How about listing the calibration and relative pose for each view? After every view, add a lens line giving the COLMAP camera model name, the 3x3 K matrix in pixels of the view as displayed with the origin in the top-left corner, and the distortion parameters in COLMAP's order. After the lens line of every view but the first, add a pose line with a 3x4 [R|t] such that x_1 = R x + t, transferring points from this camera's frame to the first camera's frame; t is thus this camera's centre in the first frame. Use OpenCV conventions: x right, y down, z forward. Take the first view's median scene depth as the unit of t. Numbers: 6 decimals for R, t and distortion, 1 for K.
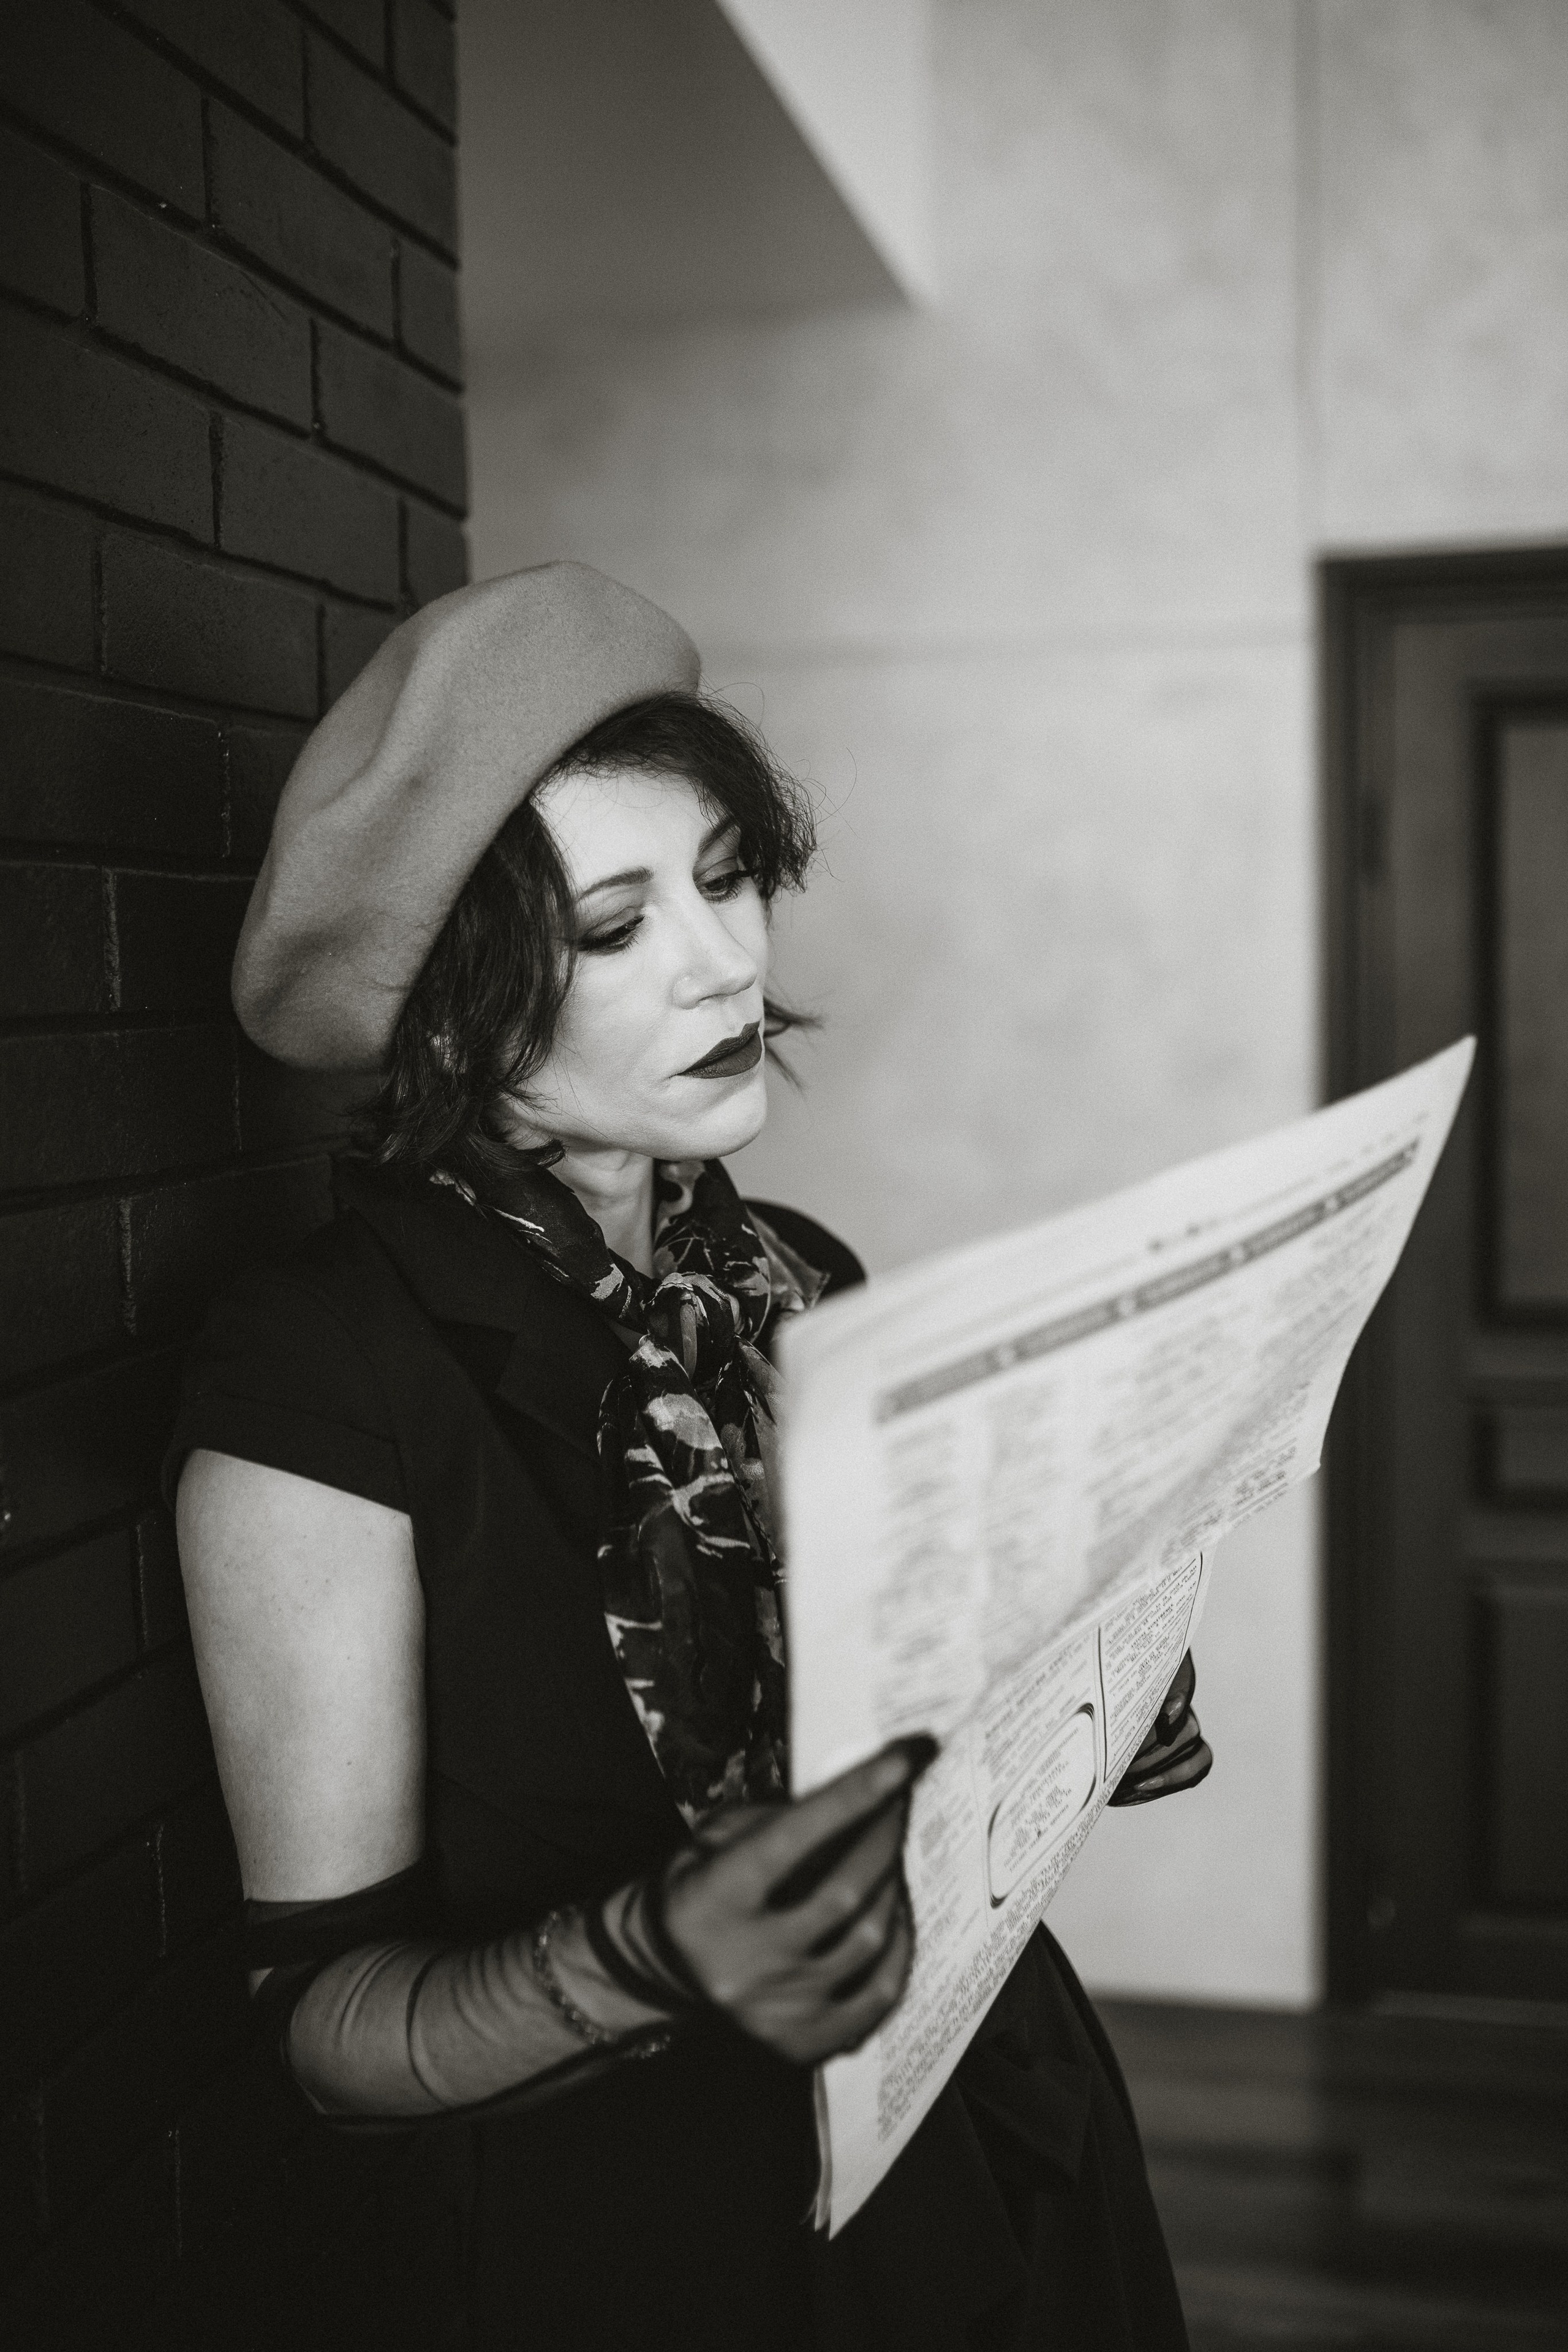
lens RADIAL K [[2355.3, 0, 782.6], [0, 2355.3, 1067.7], [0, 0, 1]] dist [-0.001375, 0.015949]
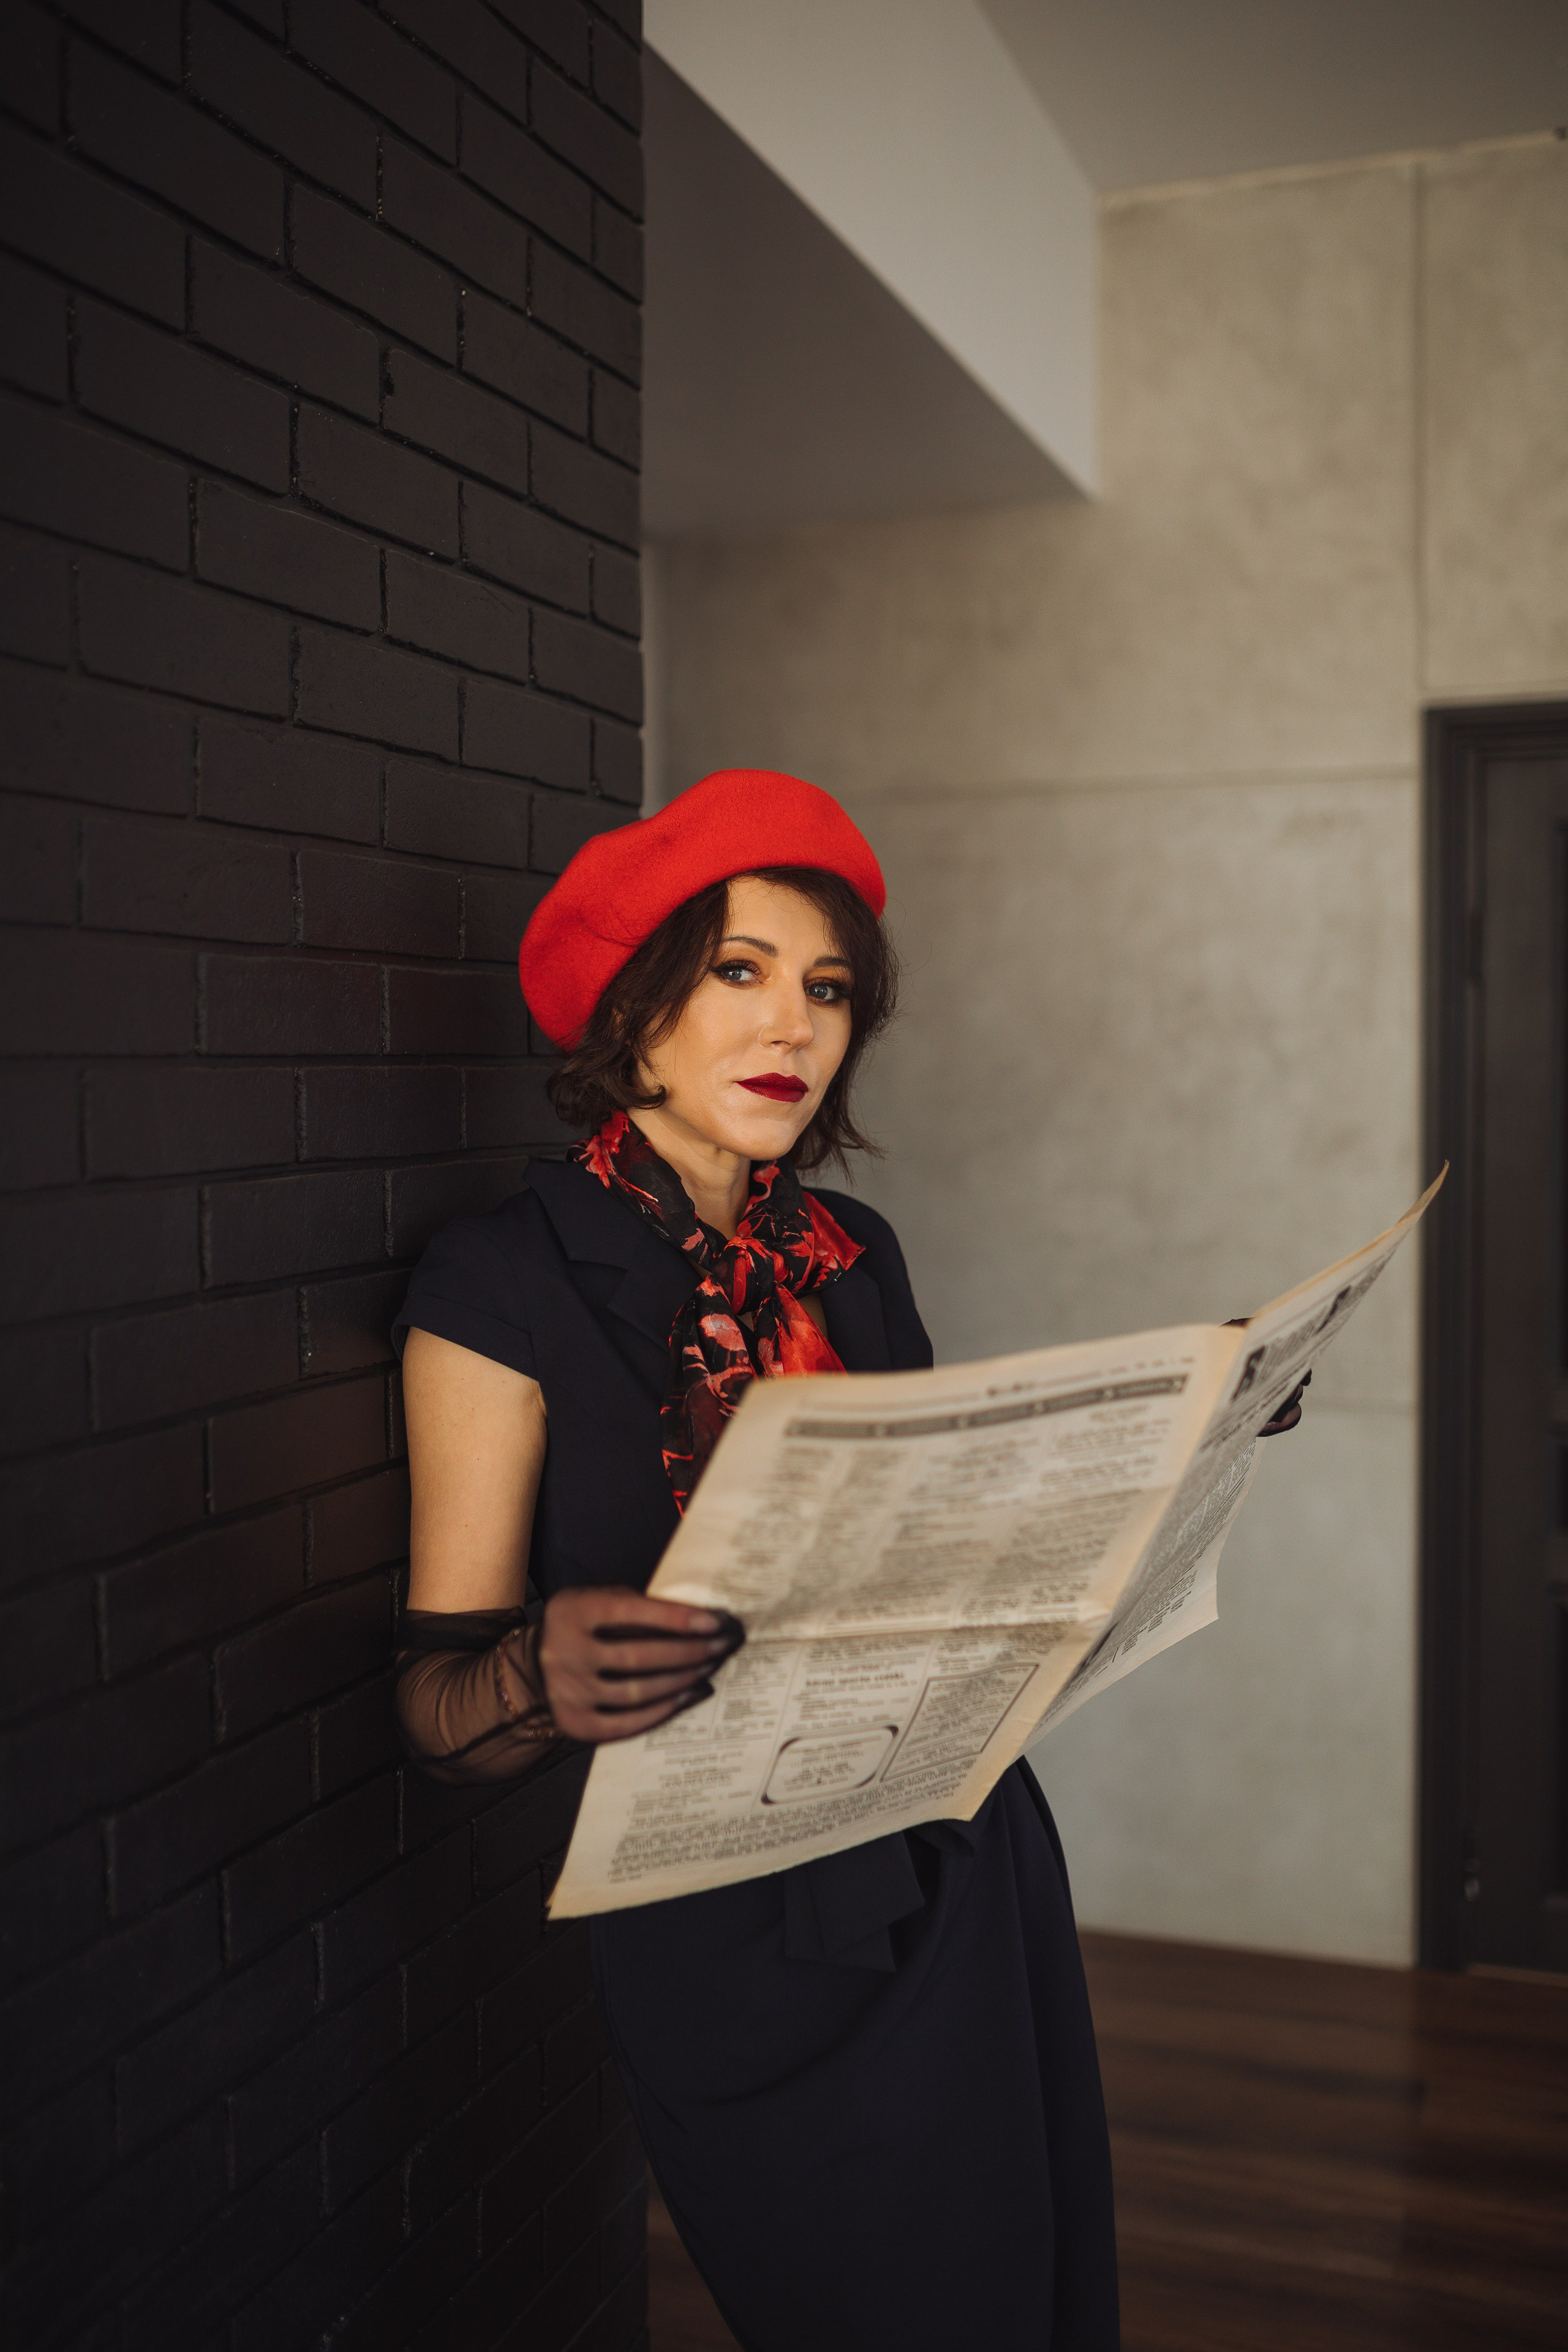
lens RADIAL K [[2355.3, 0, 782.6], [0, 2355.3, 1067.7], [0, 0, 1]] dist [-0.001375, 0.015949]
pose [[0.990699, 0.017926, -0.134882, 0.161707], [-0.023466, 0.998940, -0.039596, 0.034316], [0.134029, 0.042393, 0.990070, -0.444667]]
